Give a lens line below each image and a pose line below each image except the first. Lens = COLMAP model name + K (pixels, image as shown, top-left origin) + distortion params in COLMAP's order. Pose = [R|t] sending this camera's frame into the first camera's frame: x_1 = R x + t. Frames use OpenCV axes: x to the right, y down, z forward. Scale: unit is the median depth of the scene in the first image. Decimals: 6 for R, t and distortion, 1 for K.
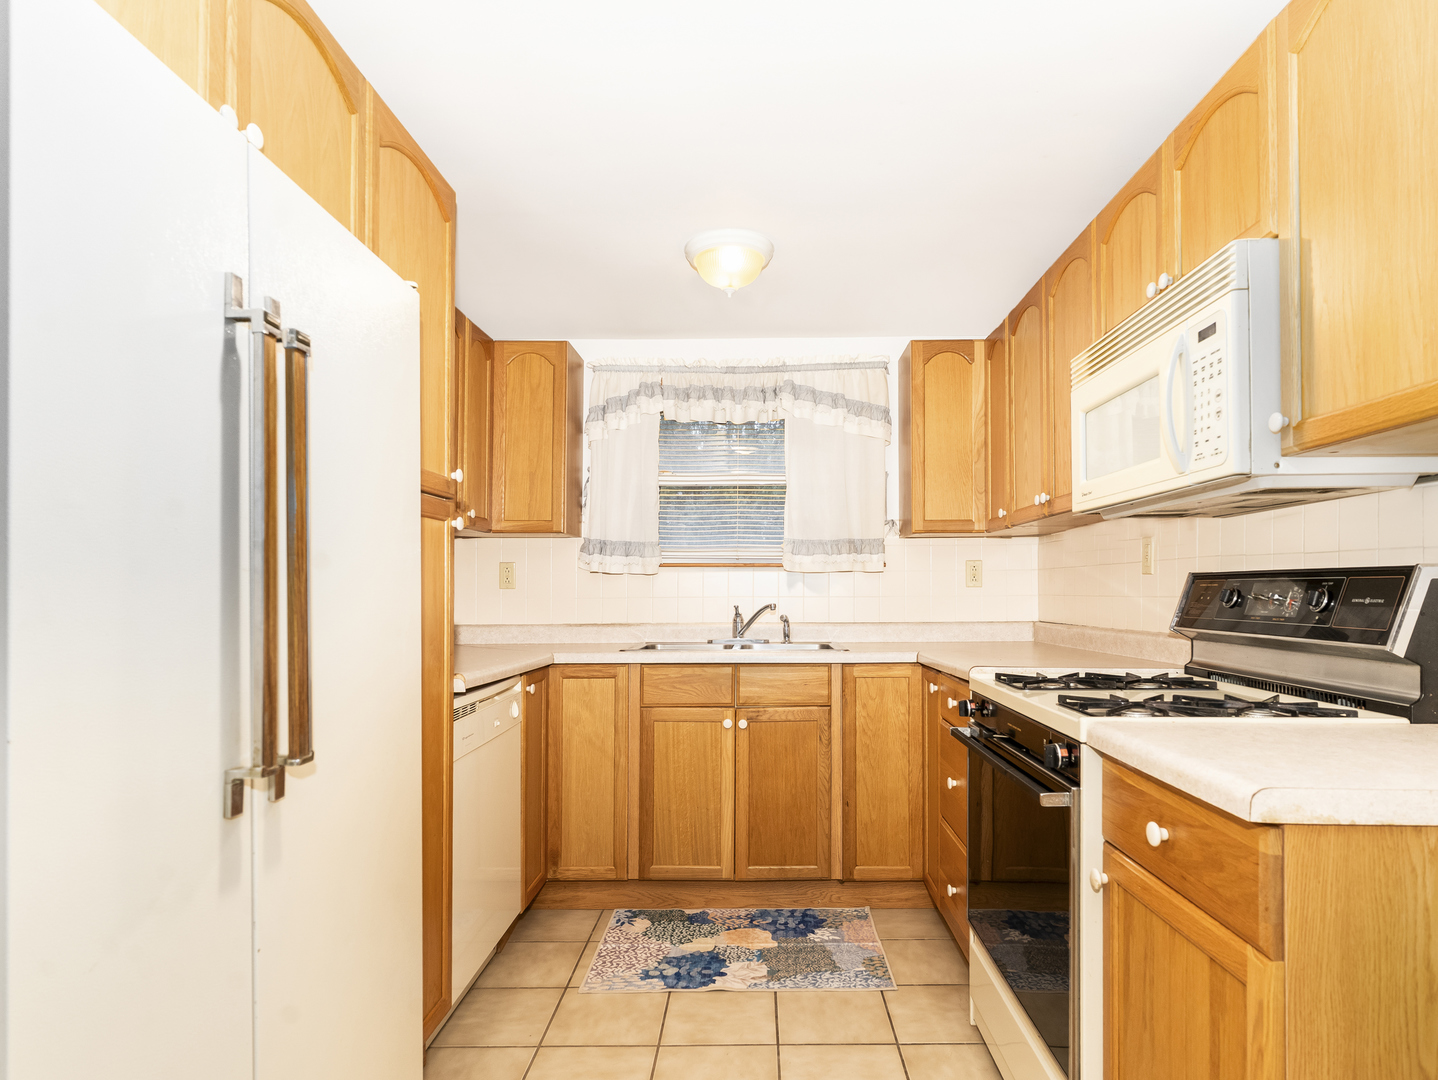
lens RADIAL K [[819.7, 0, 719.0], [0, 819.7, 562.2], [0, 0, 1]] dist [0.002129, -0.000879]
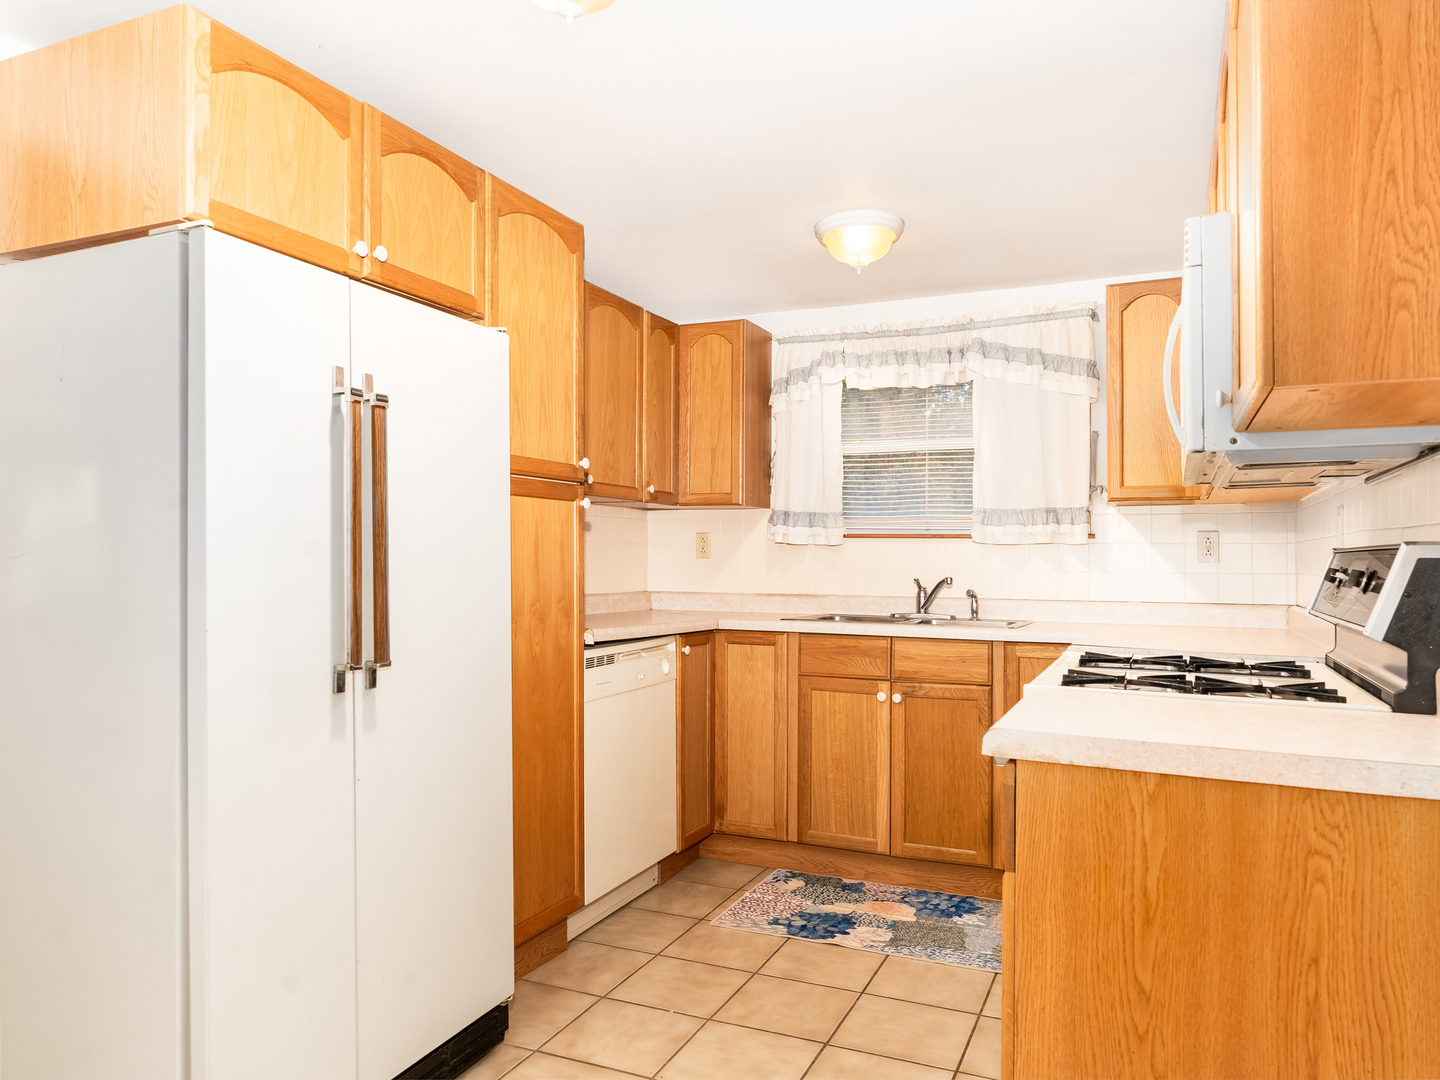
lens RADIAL K [[995.8, 0, 720.0], [0, 995.8, 540.0], [0, 0, 1]] dist [0.000758, 0.002170]
pose [[0.918823, 0.004385, -0.394646, 0.304887], [0.000822, 0.999915, 0.013026, -0.008593], [0.394669, -0.012293, 0.918741, -0.182168]]
